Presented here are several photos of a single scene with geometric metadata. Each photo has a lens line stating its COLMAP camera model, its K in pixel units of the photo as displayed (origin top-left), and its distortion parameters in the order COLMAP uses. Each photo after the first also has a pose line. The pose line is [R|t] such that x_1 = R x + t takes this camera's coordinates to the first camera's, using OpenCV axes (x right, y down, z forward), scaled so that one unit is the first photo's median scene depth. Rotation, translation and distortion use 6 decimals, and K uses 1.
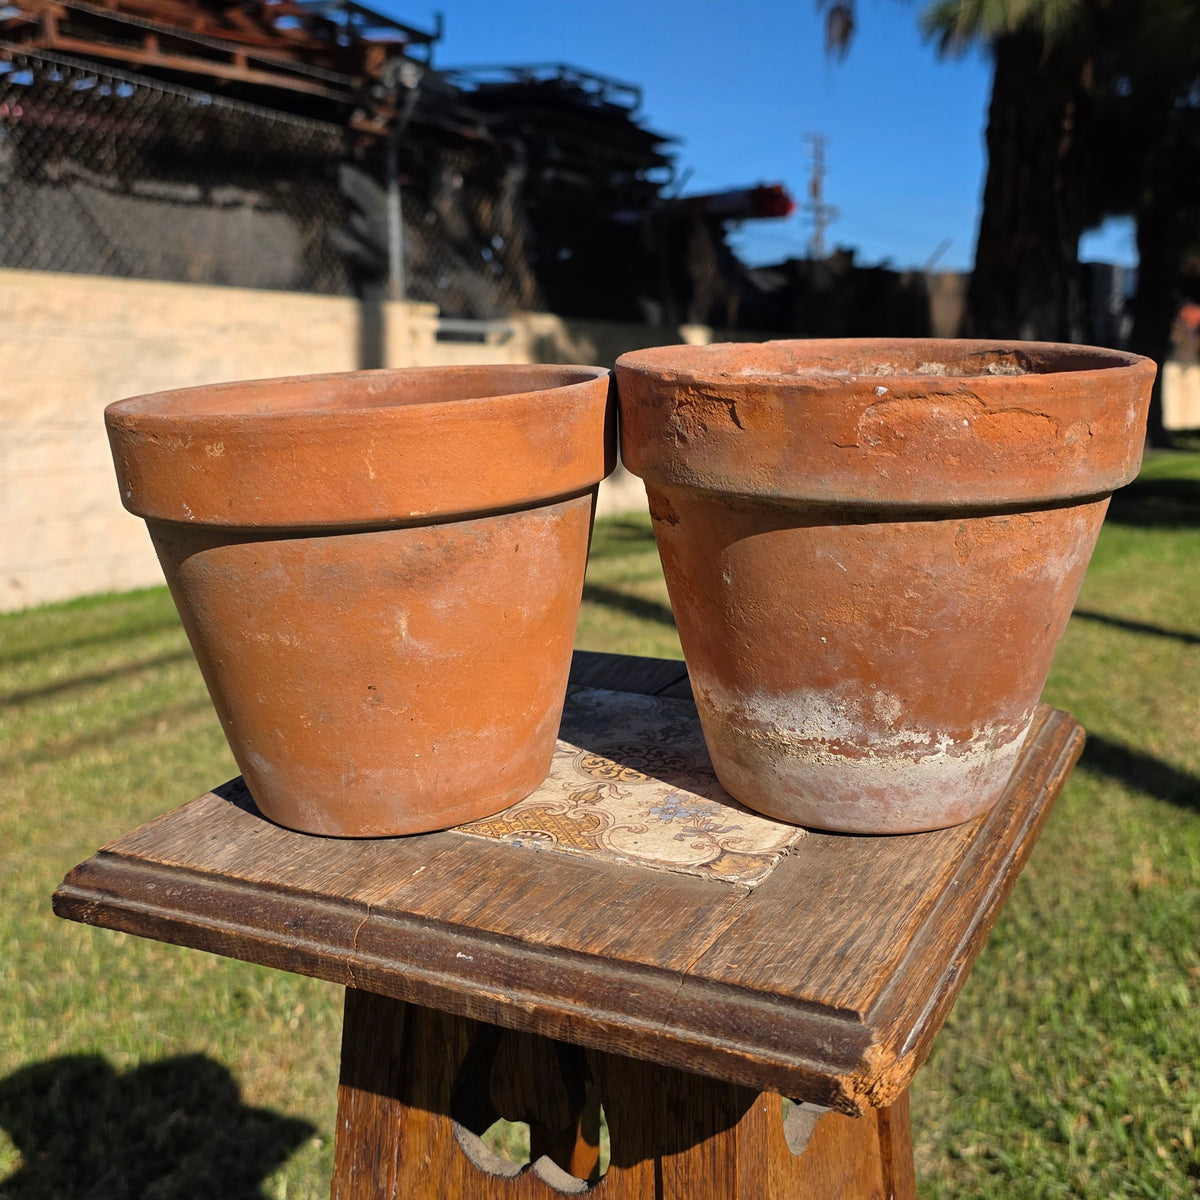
lens RADIAL K [[1425.8, 0, 602.6], [0, 1425.8, 614.0], [0, 0, 1]] dist [0.034991, -0.074419]
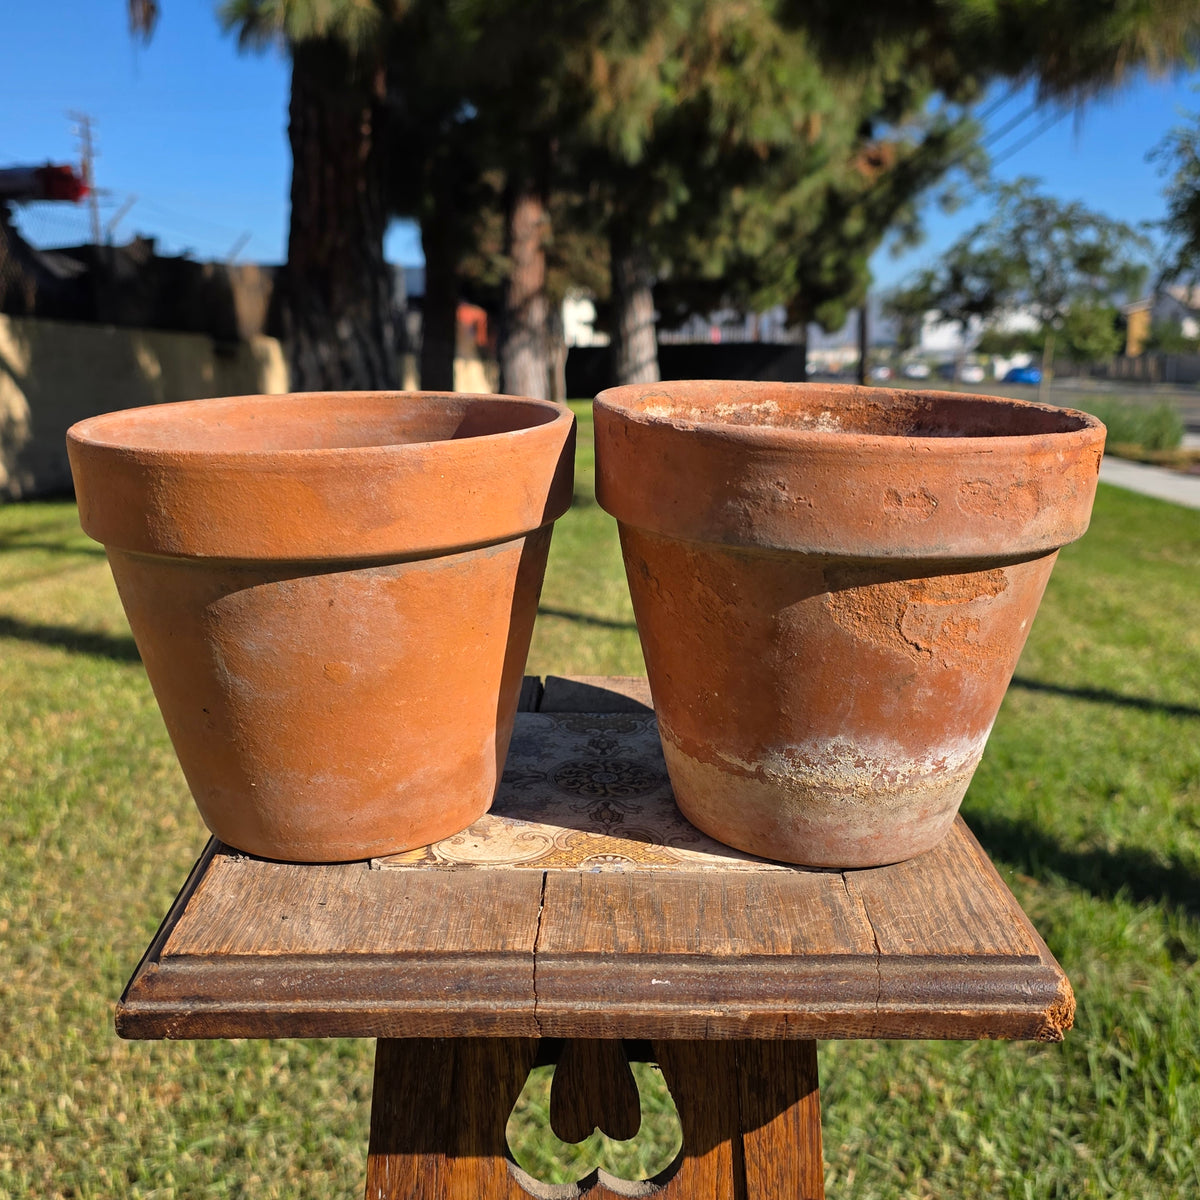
lens RADIAL K [[1419.2, 0, 600.0], [0, 1419.2, 600.0], [0, 0, 1]] dist [0.019804, -0.007897]
pose [[0.878122, -0.073485, 0.472760, -0.538153], [0.074009, 0.997104, 0.017521, -0.051205], [-0.472678, 0.019603, 0.881017, 0.097980]]
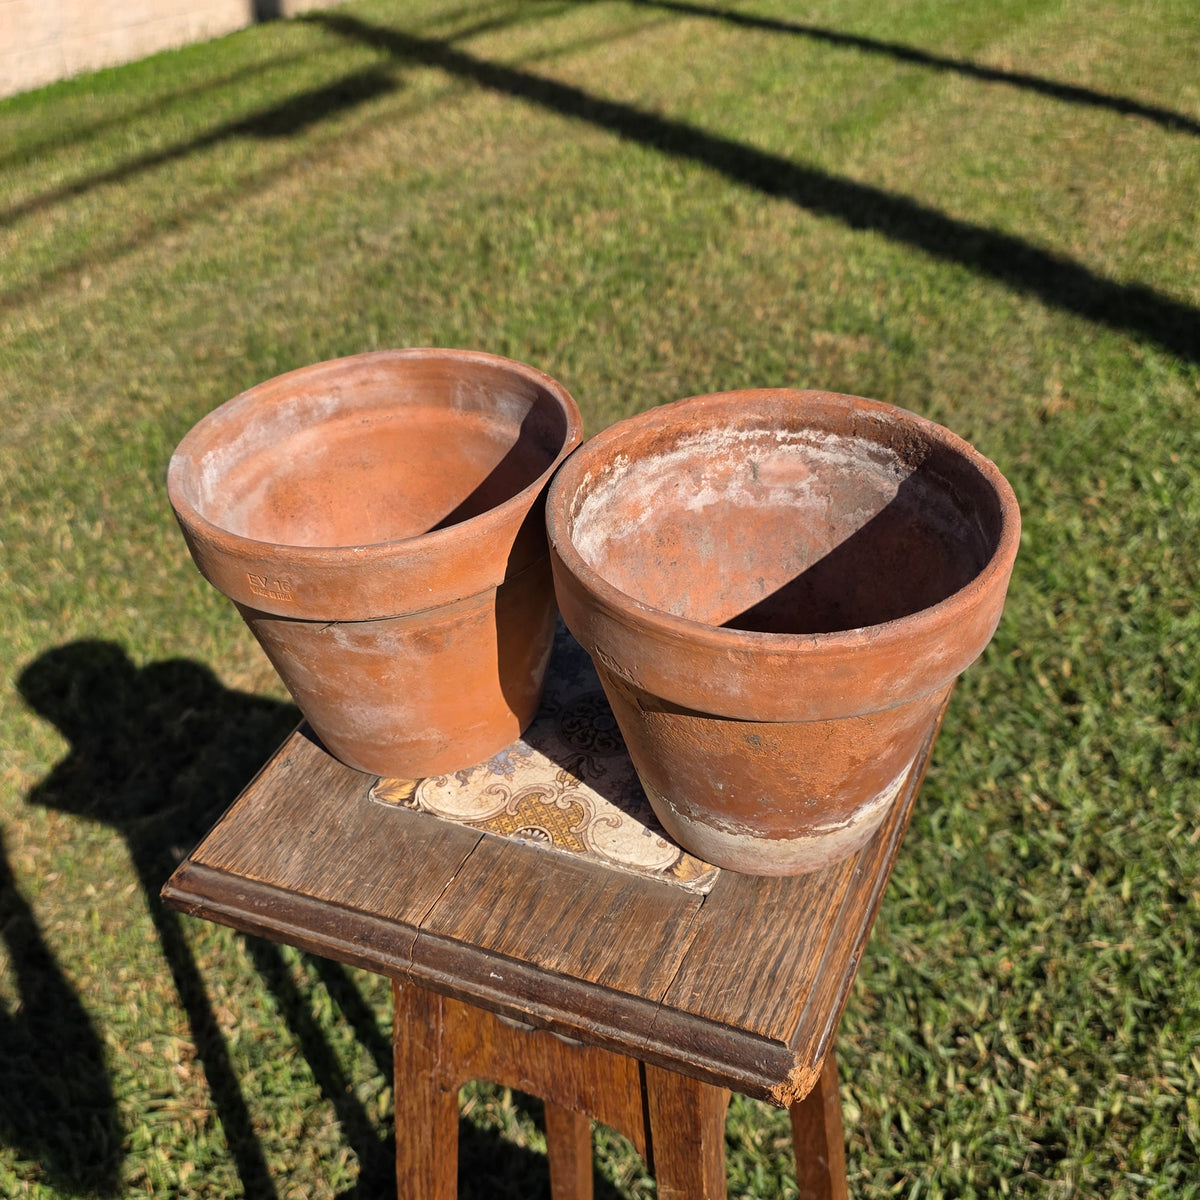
lens RADIAL K [[1425.8, 0, 602.6], [0, 1425.8, 614.0], [0, 0, 1]] dist [0.034991, -0.074419]
pose [[0.997305, -0.064158, 0.035584, -0.019896], [0.045033, 0.918241, 0.393453, -0.540205], [-0.057918, -0.390790, 0.918656, -0.103327]]
